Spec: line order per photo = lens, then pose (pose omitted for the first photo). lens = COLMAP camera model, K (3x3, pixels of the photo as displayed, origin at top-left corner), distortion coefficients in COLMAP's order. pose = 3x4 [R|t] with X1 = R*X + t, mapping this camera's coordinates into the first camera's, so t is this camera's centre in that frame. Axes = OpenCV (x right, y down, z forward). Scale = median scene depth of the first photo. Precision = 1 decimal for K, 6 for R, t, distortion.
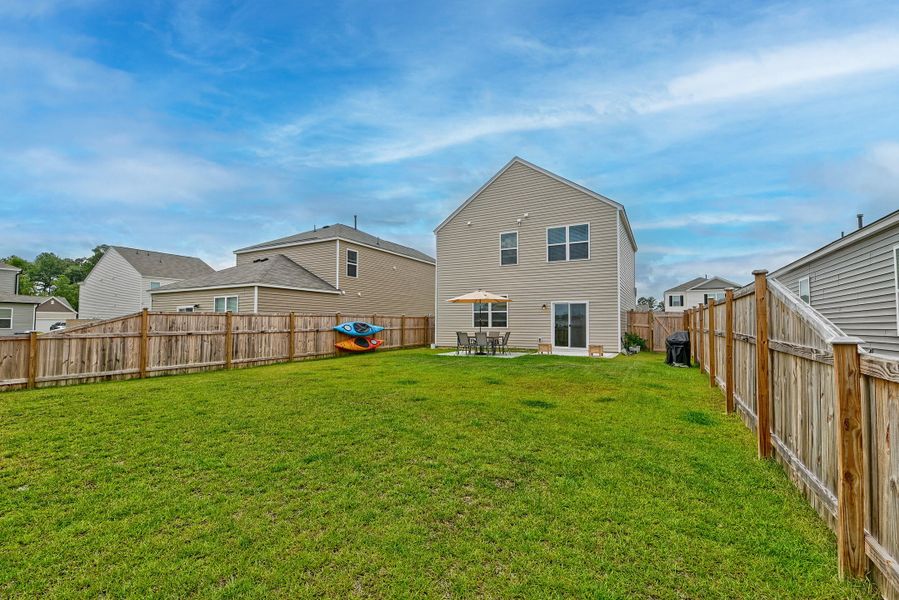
lens RADIAL K [[402.8, 0, 449.1], [0, 402.8, 299.9], [0, 0, 1]] dist [0.001873, 0.000321]
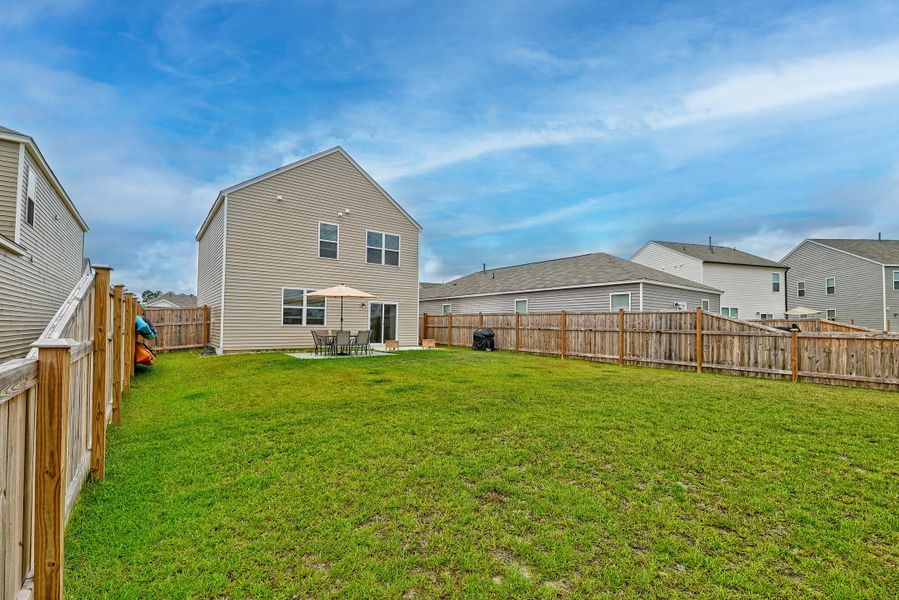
lens RADIAL K [[387.0, 0, 454.9], [0, 387.0, 299.3], [0, 0, 1]] dist [0.006417, -0.001680]
pose [[0.392404, 0.064631, 0.917519, -0.585739], [-0.063550, 0.997050, -0.043055, 0.029317], [-0.917595, -0.041413, 0.395354, 0.396327]]
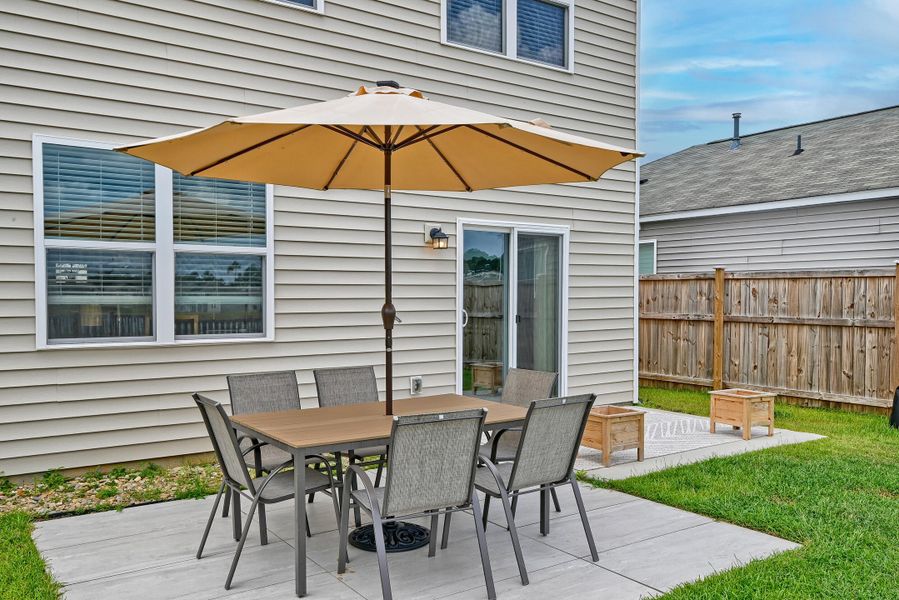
lens RADIAL K [[740.9, 0, 445.4], [0, 740.9, 299.5], [0, 0, 1]] dist [0.072057, -0.003969]
pose [[0.457242, -0.008453, 0.889302, -0.132764], [-0.052943, 0.997923, 0.036706, 0.036070], [-0.887765, -0.063866, 0.455845, 0.808831]]
